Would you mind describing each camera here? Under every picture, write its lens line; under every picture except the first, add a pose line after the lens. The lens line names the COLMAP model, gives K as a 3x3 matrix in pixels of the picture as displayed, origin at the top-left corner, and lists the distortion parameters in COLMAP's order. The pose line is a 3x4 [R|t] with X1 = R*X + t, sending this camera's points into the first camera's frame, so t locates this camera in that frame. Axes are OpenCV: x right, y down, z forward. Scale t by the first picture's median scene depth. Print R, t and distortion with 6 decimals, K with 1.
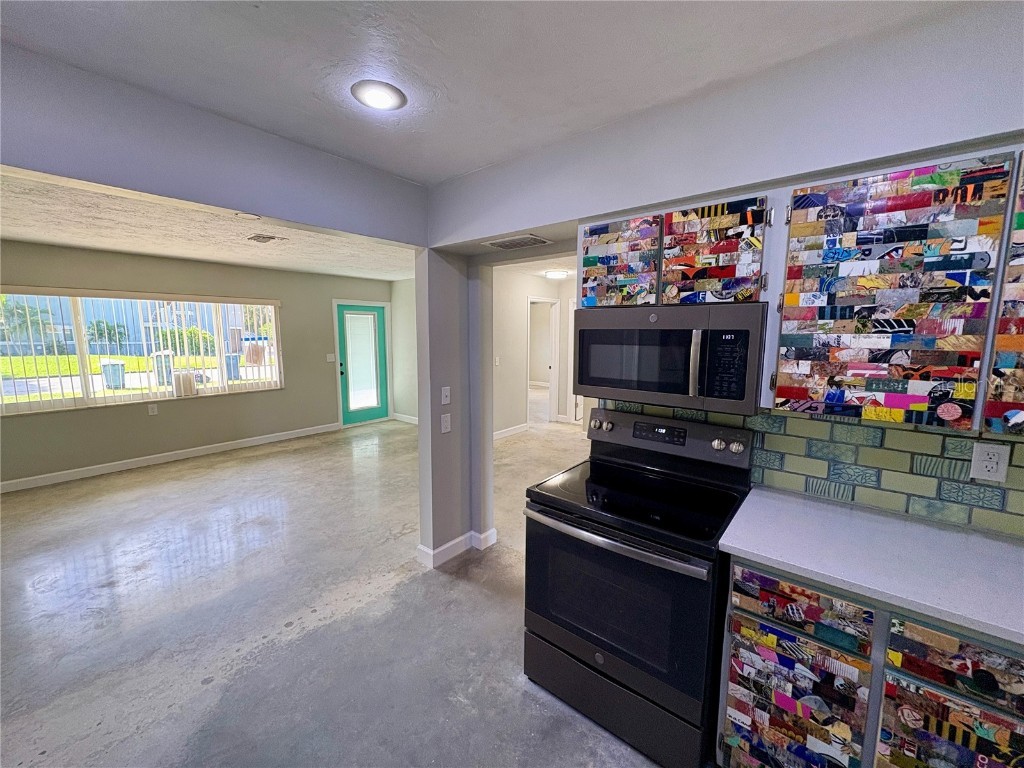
lens RADIAL K [[406.4, 0, 511.5], [0, 406.4, 383.4], [0, 0, 1]] dist [0.000338, 0.000376]
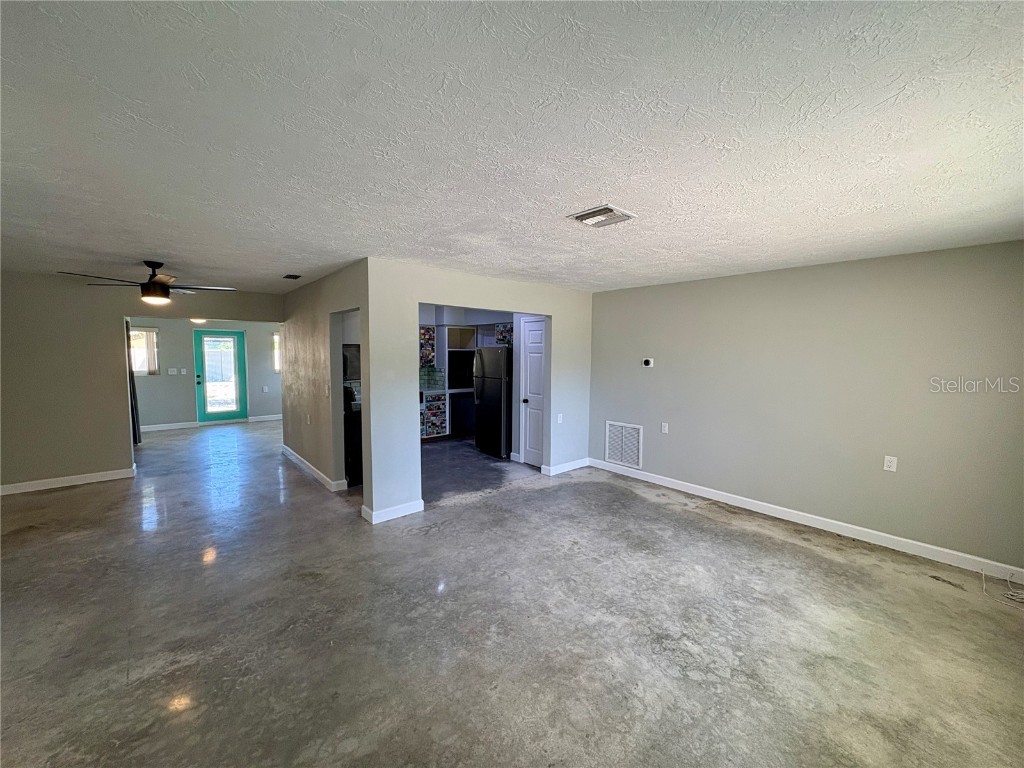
lens RADIAL K [[406.4, 0, 511.5], [0, 406.4, 383.4], [0, 0, 1]] dist [0.000338, 0.000376]
pose [[-0.986333, -0.024509, 0.162930, -1.422790], [0.009065, 0.979304, 0.202192, -0.565111], [-0.164513, 0.200906, -0.965698, 4.196753]]
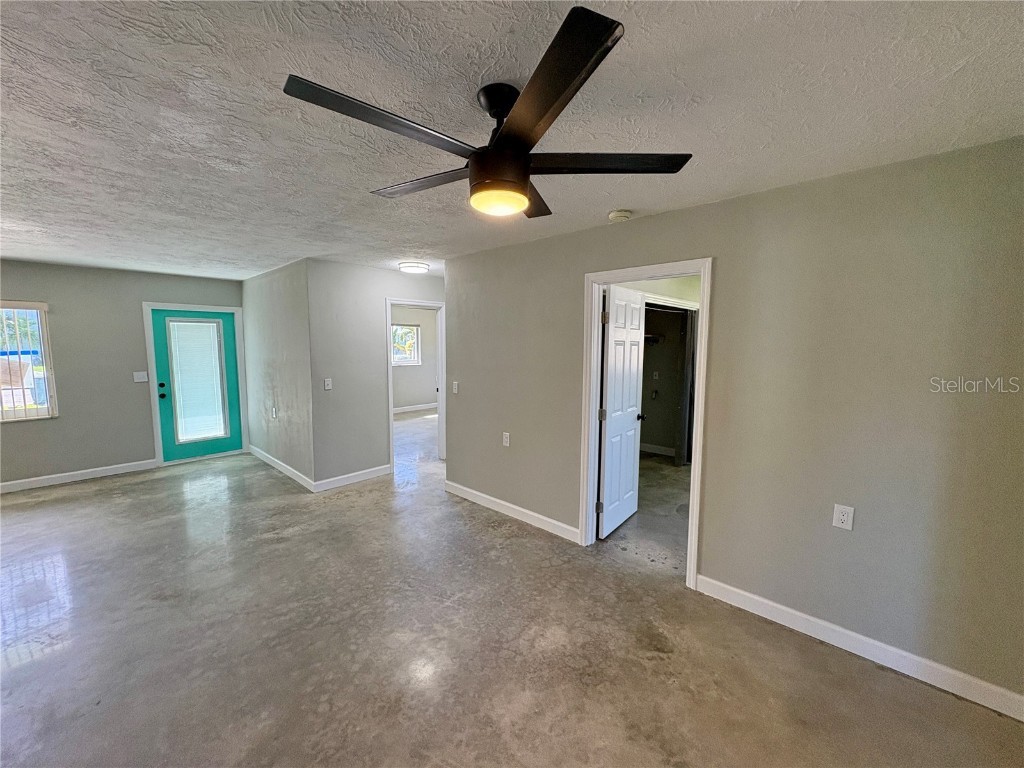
lens RADIAL K [[406.4, 0, 511.5], [0, 406.4, 383.4], [0, 0, 1]] dist [0.000338, 0.000376]
pose [[0.998443, 0.007356, -0.055290, 1.304347], [-0.008917, 0.999567, -0.028050, -0.145155], [0.055060, 0.028499, 0.998076, 1.067444]]
